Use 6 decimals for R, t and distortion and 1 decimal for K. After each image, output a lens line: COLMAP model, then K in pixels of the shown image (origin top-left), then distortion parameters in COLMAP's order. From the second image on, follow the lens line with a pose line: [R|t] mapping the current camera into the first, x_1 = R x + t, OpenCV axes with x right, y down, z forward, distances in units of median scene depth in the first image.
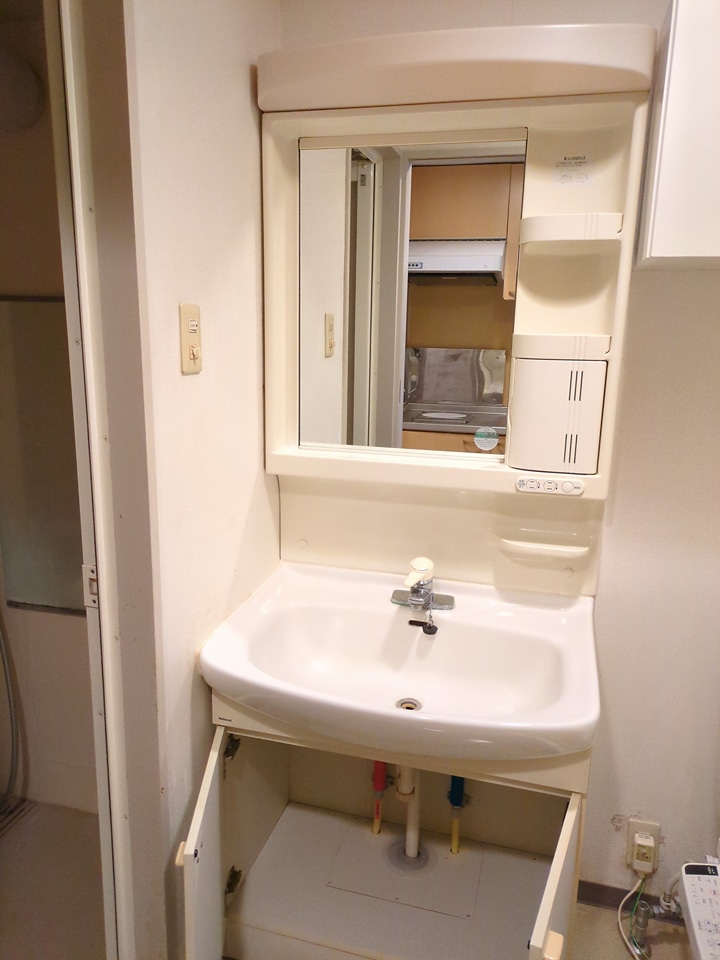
lens RADIAL K [[712.6, 0, 353.0], [0, 712.6, 460.3], [0, 0, 1]] dist [0.022364, -0.007171]
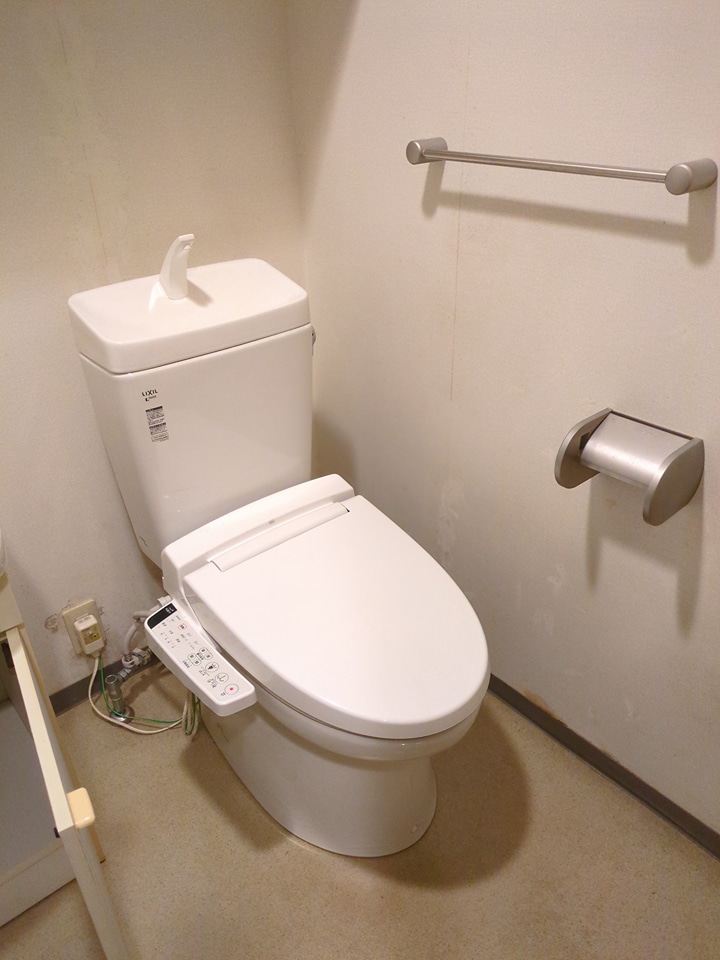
lens RADIAL K [[712.6, 0, 360.7], [0, 712.6, 474.6], [0, 0, 1]] dist [0.022364, -0.007171]
pose [[0.548543, -0.443835, 0.708598, 0.030554], [0.197387, 0.892267, 0.406076, 0.053234], [-0.812489, -0.082882, 0.577054, 0.197655]]
